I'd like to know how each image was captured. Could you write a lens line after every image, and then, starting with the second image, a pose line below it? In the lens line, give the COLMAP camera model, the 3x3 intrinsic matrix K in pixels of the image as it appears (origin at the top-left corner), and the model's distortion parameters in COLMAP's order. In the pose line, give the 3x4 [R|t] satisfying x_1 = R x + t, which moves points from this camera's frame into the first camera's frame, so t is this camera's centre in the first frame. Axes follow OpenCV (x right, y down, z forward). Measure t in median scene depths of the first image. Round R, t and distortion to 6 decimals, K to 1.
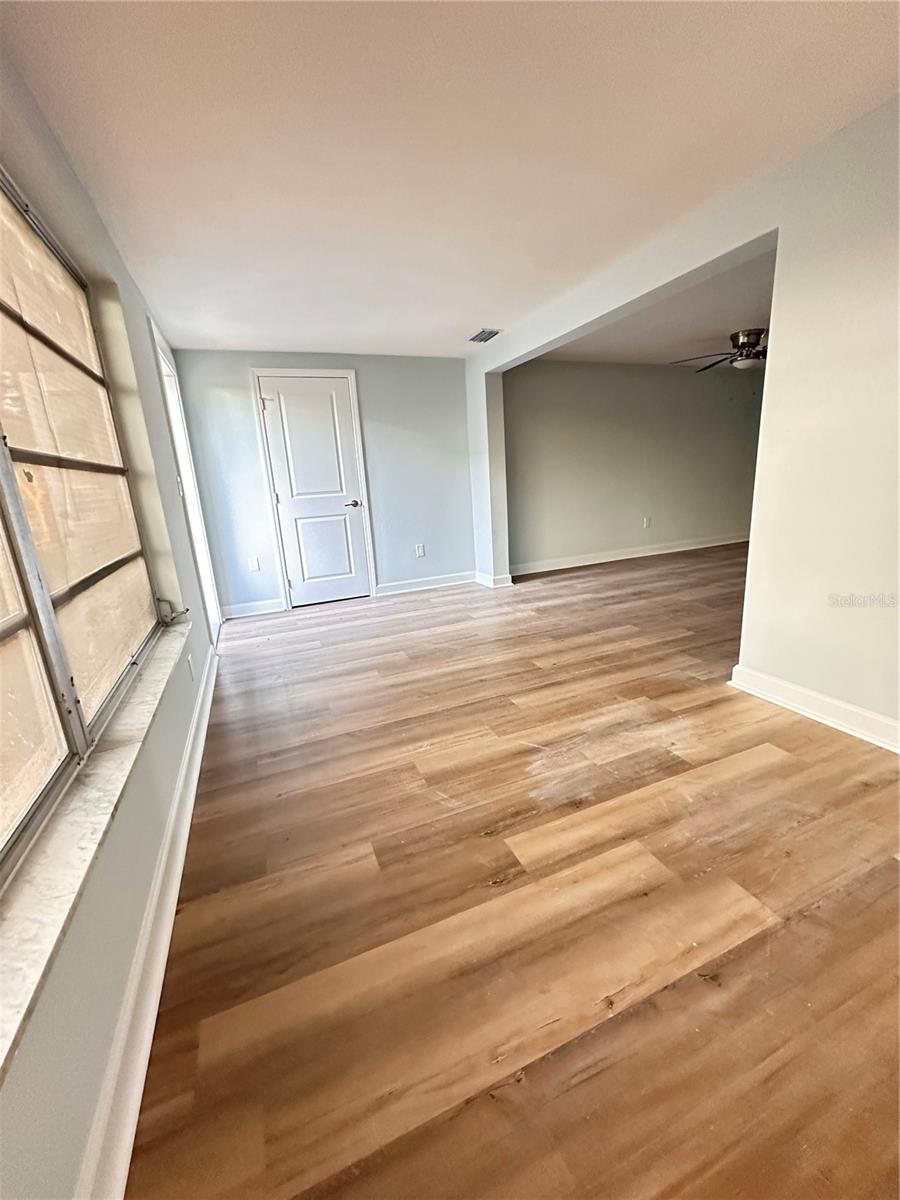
lens RADIAL K [[482.1, 0, 449.9], [0, 482.1, 599.2], [0, 0, 1]] dist [-0.001629, 0.000972]
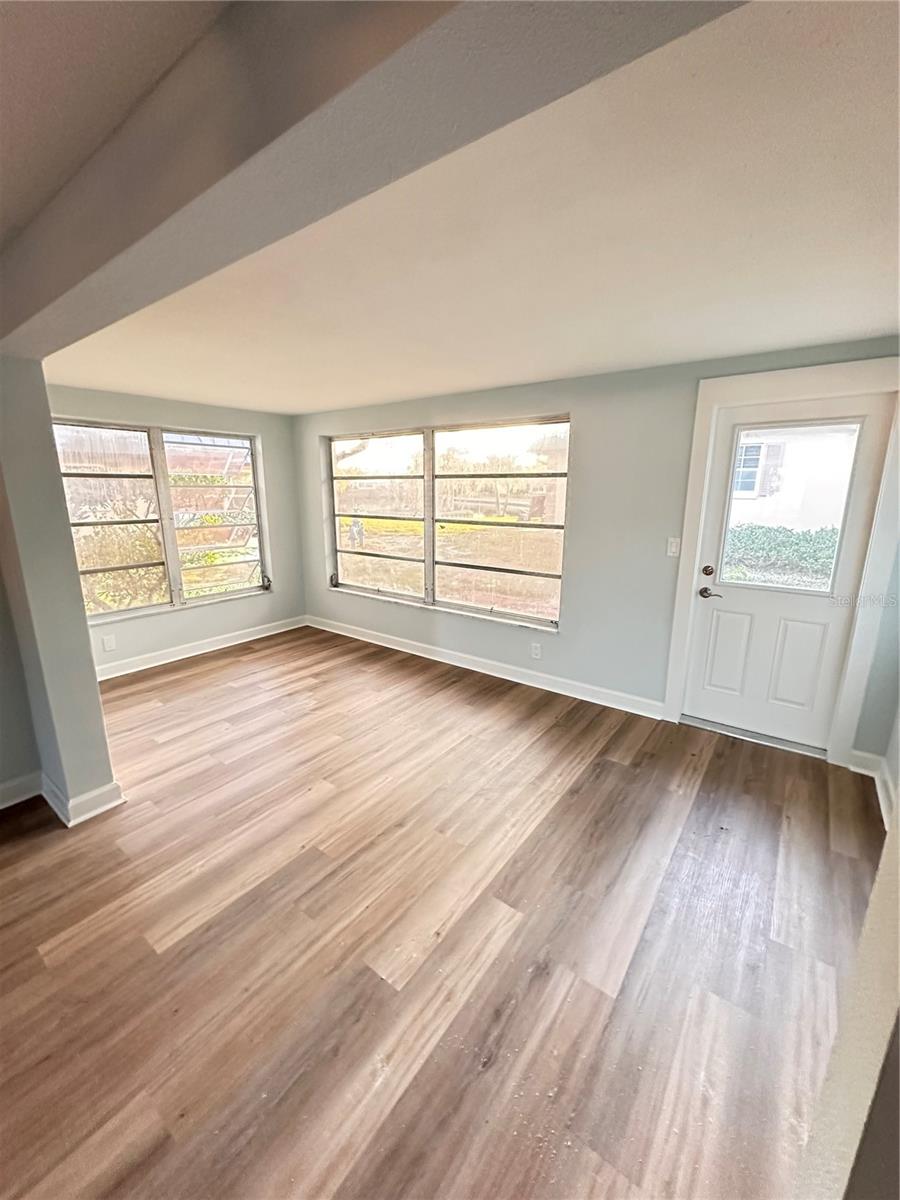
lens RADIAL K [[482.1, 0, 449.7], [0, 482.1, 598.9], [0, 0, 1]] dist [-0.001629, 0.000972]
pose [[-0.855057, 0.171494, -0.489355, 0.495345], [-0.078995, 0.889630, 0.449799, -0.781600], [0.512482, 0.423260, -0.747136, 2.194184]]
